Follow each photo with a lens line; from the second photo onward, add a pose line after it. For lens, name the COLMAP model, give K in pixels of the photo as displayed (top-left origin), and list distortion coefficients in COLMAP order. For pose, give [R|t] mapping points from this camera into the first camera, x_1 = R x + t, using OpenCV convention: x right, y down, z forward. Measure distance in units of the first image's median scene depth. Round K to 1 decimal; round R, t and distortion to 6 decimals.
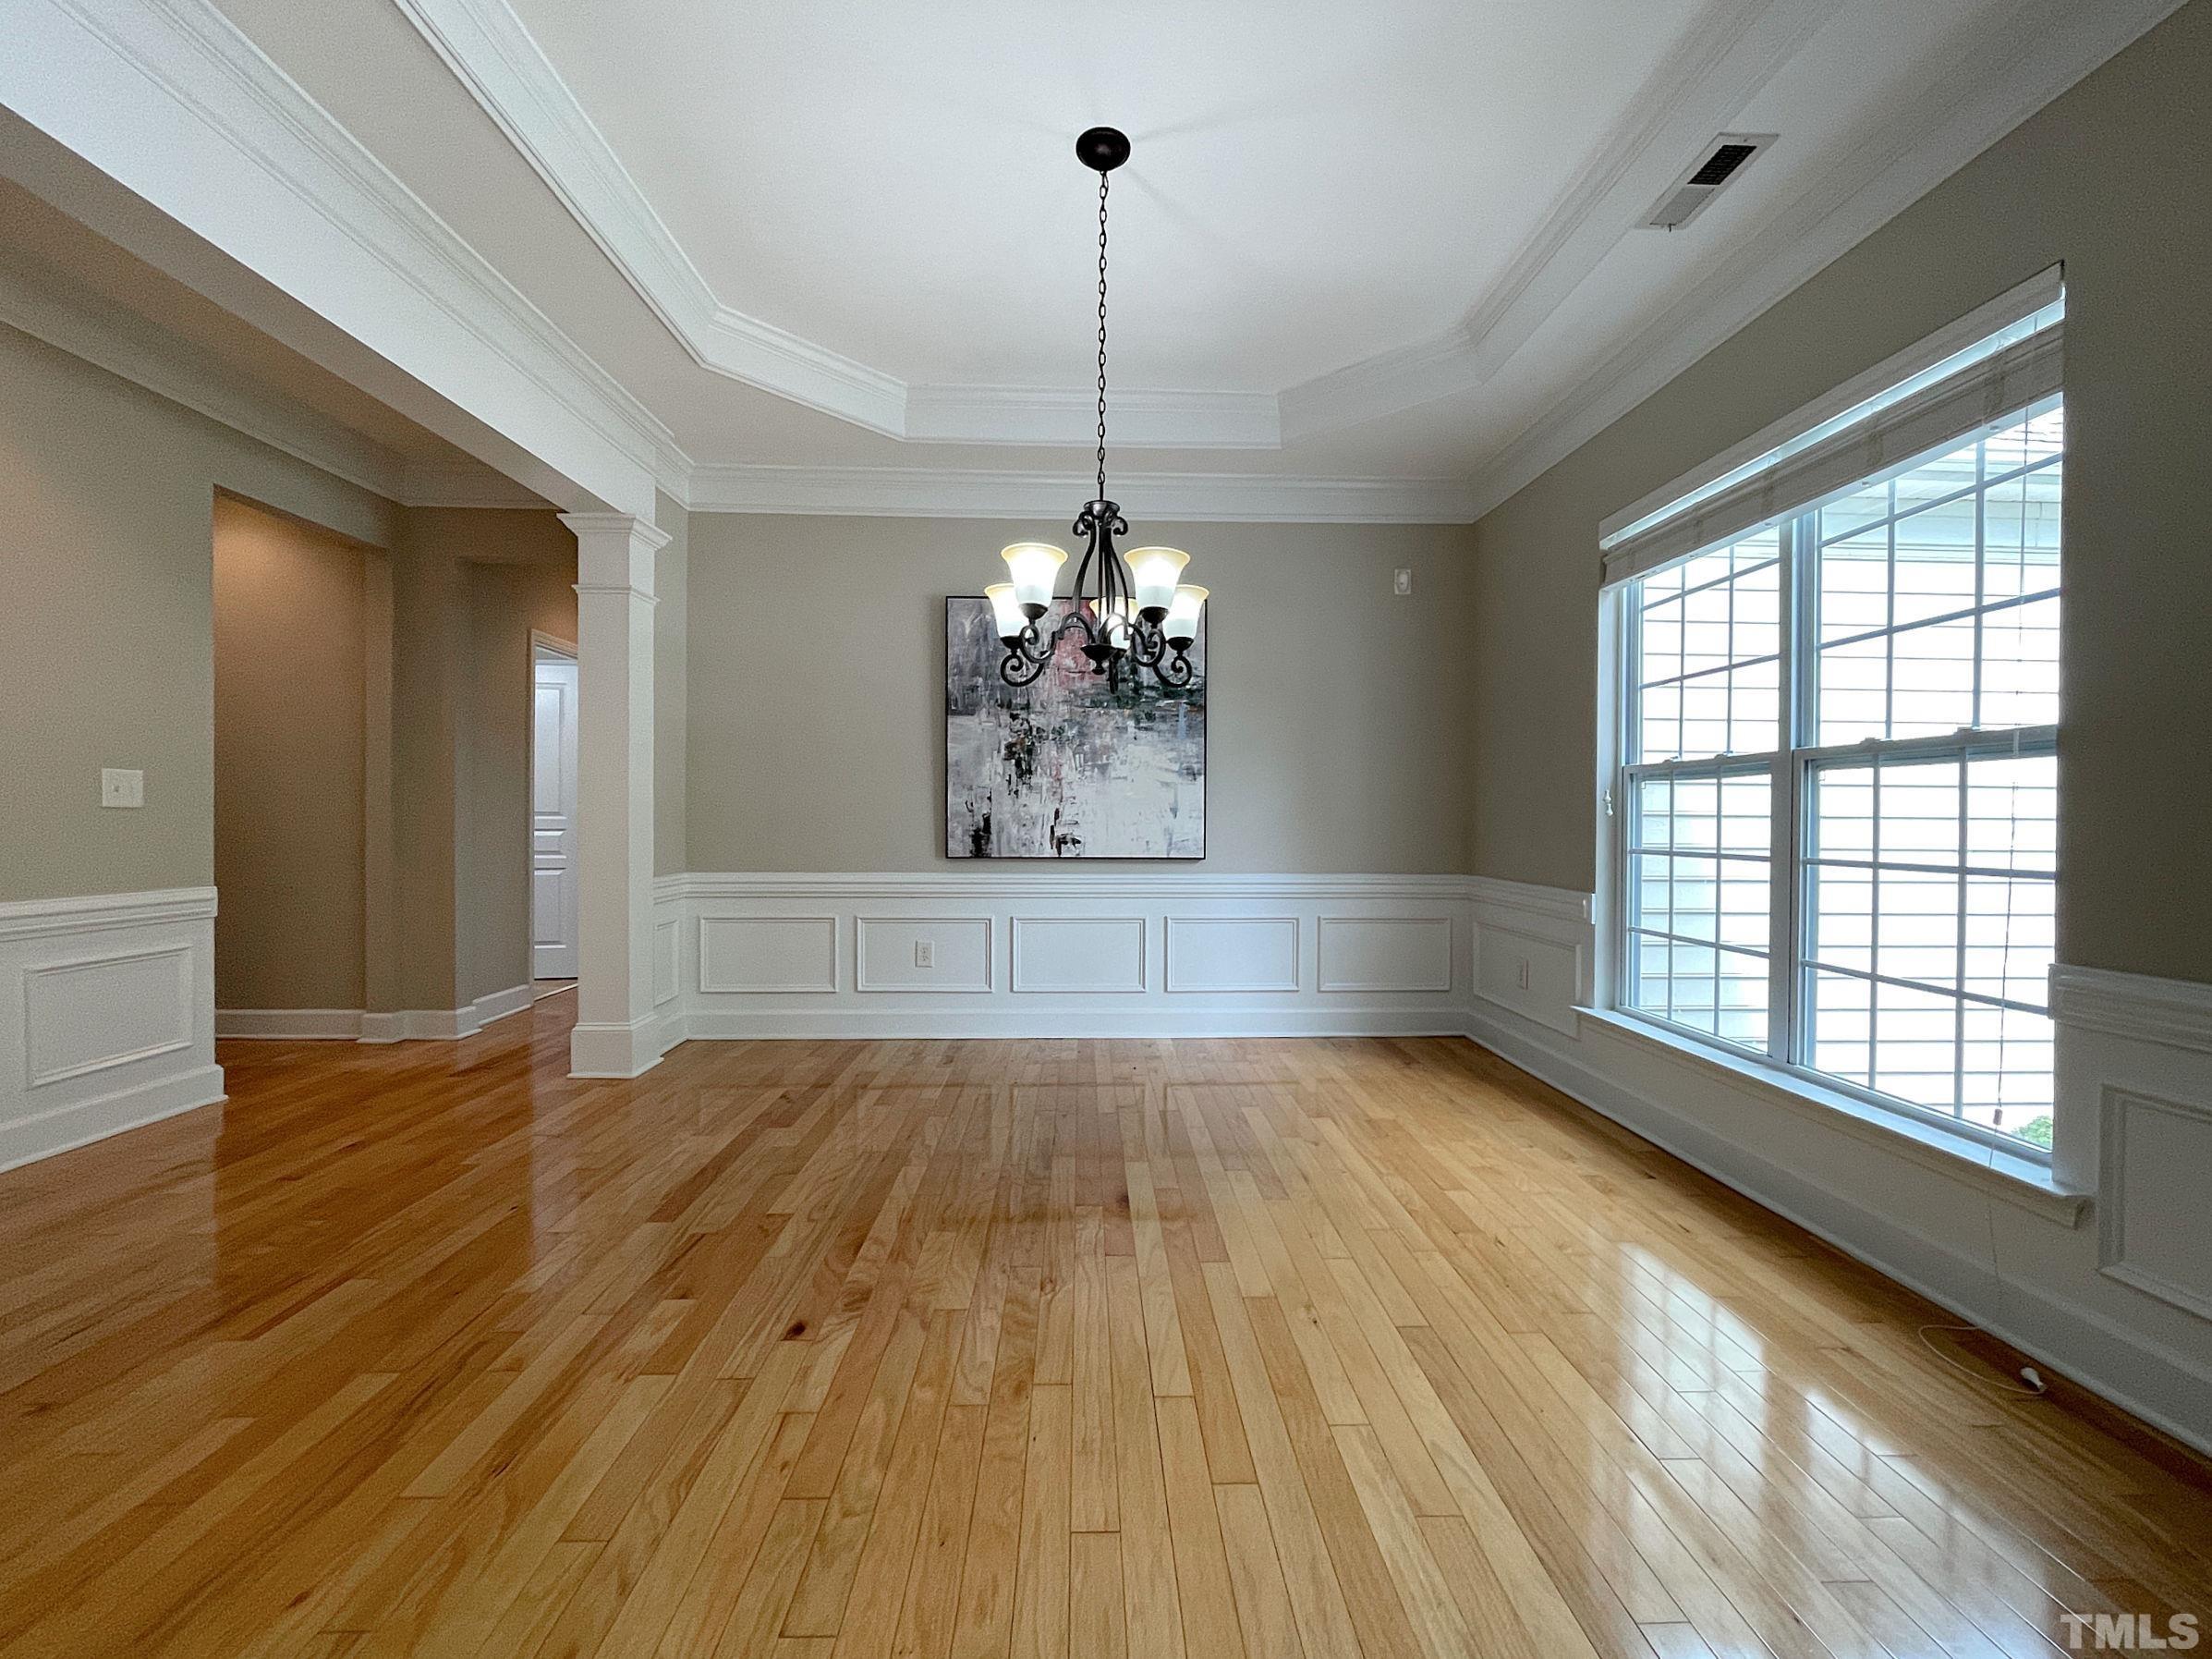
lens RADIAL K [[900.7, 0, 1109.4], [0, 900.7, 827.9], [0, 0, 1]] dist [-0.002837, -0.000435]
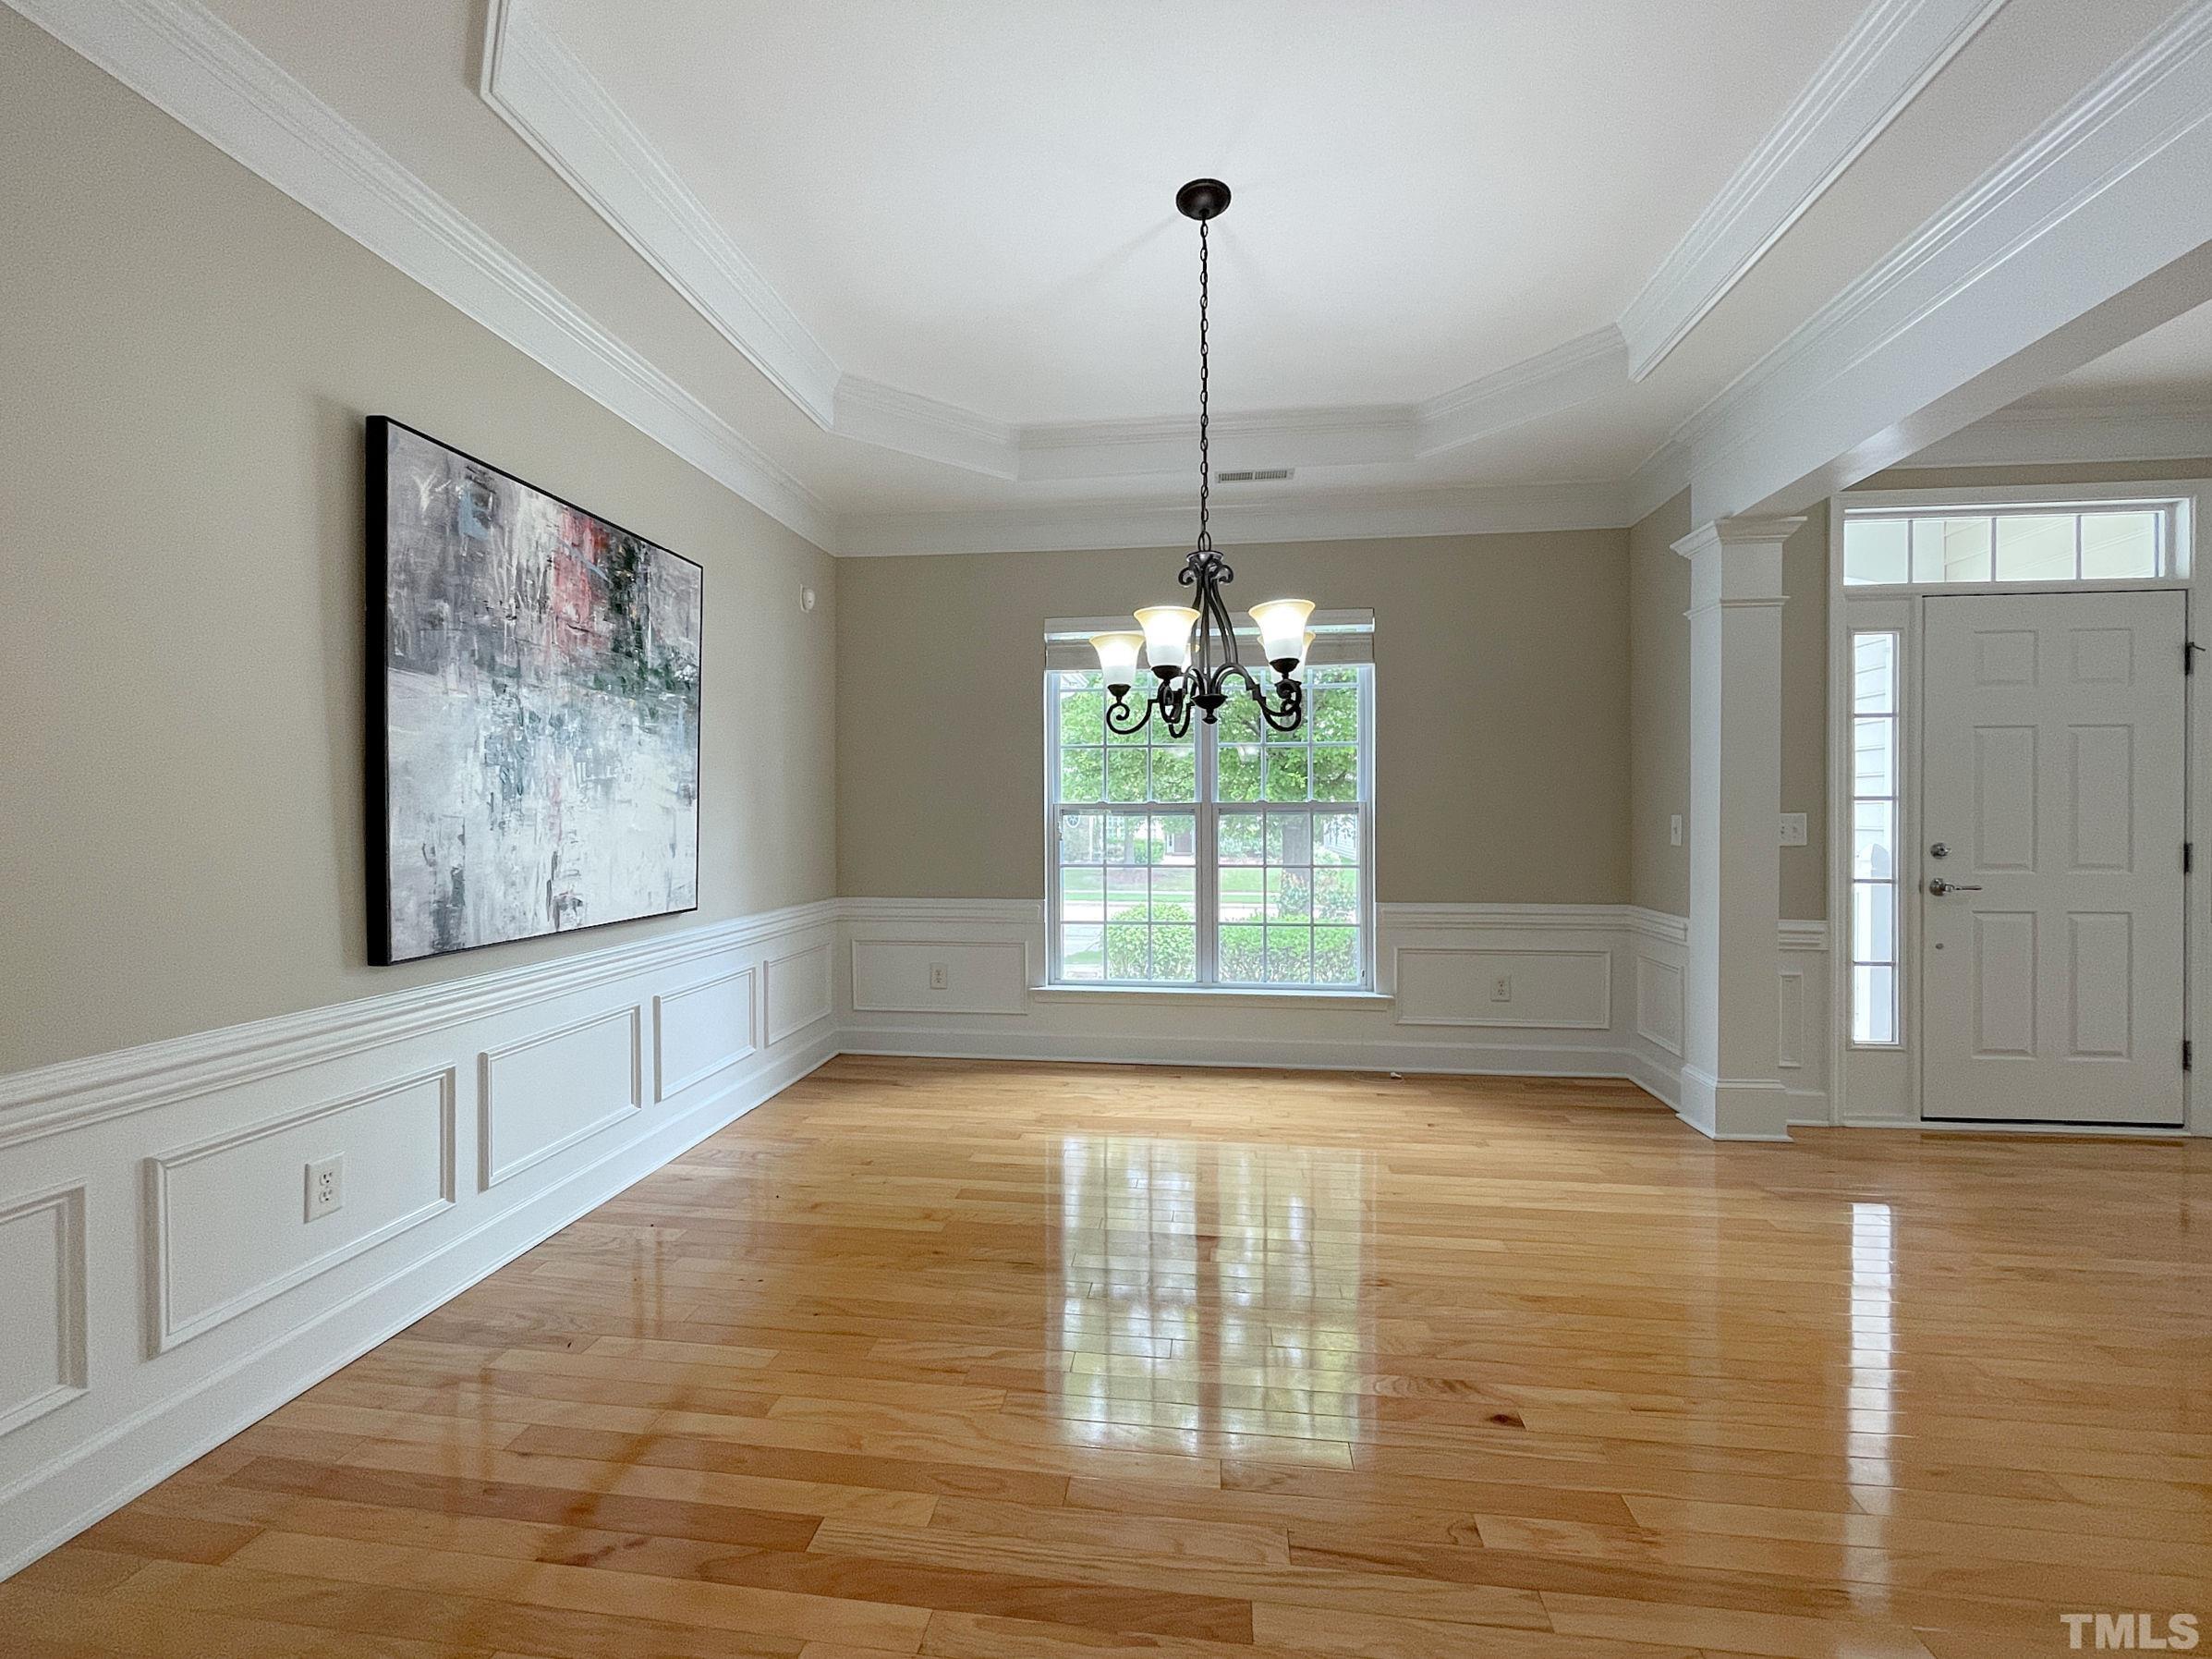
lens RADIAL K [[894.6, 0, 1113.4], [0, 894.6, 827.6], [0, 0, 1]] dist [0.001450, -0.004803]
pose [[0.165461, -0.017537, 0.986060, -0.582754], [0.016687, 0.999749, 0.014981, -0.040101], [-0.986075, 0.013976, 0.165712, 0.540083]]
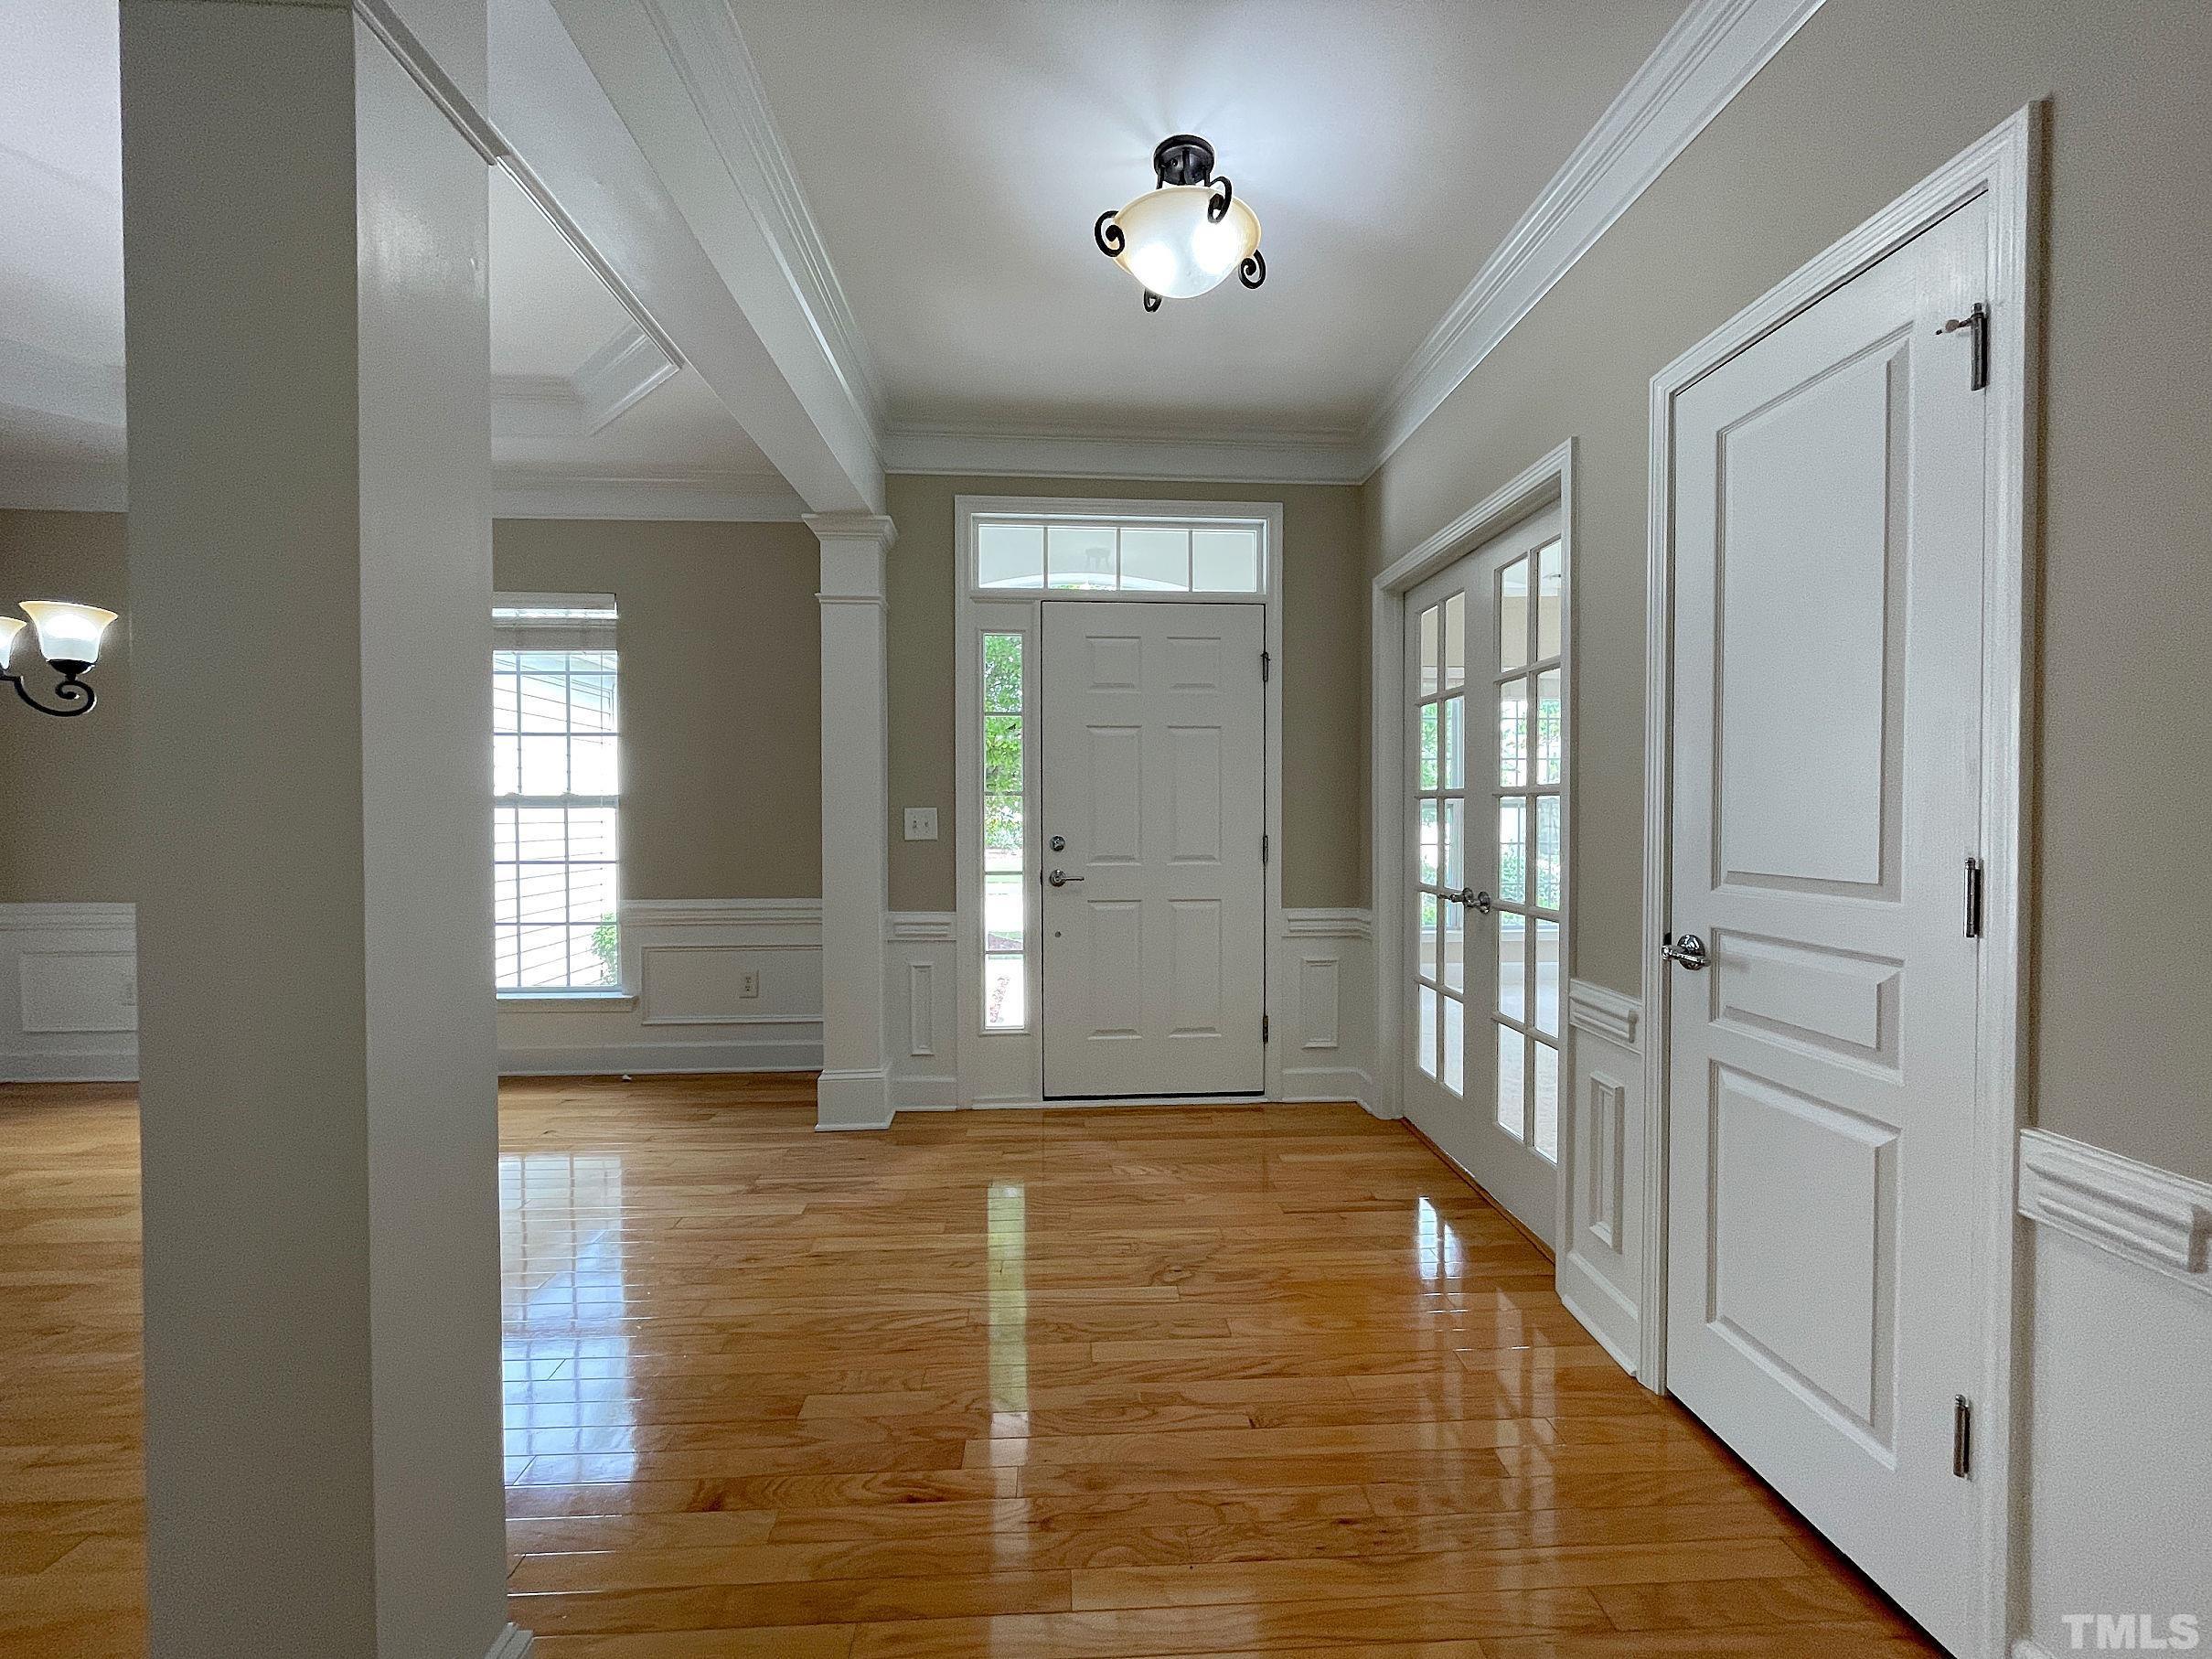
lens RADIAL K [[891.5, 0, 1106.5], [0, 891.5, 830.9], [0, 0, 1]] dist [-0.002073, 0.000001]
pose [[-0.020473, -0.033166, 0.999240, -0.514241], [0.013313, 0.999352, 0.033443, -0.034898], [-0.999702, 0.013987, -0.020018, -0.081949]]
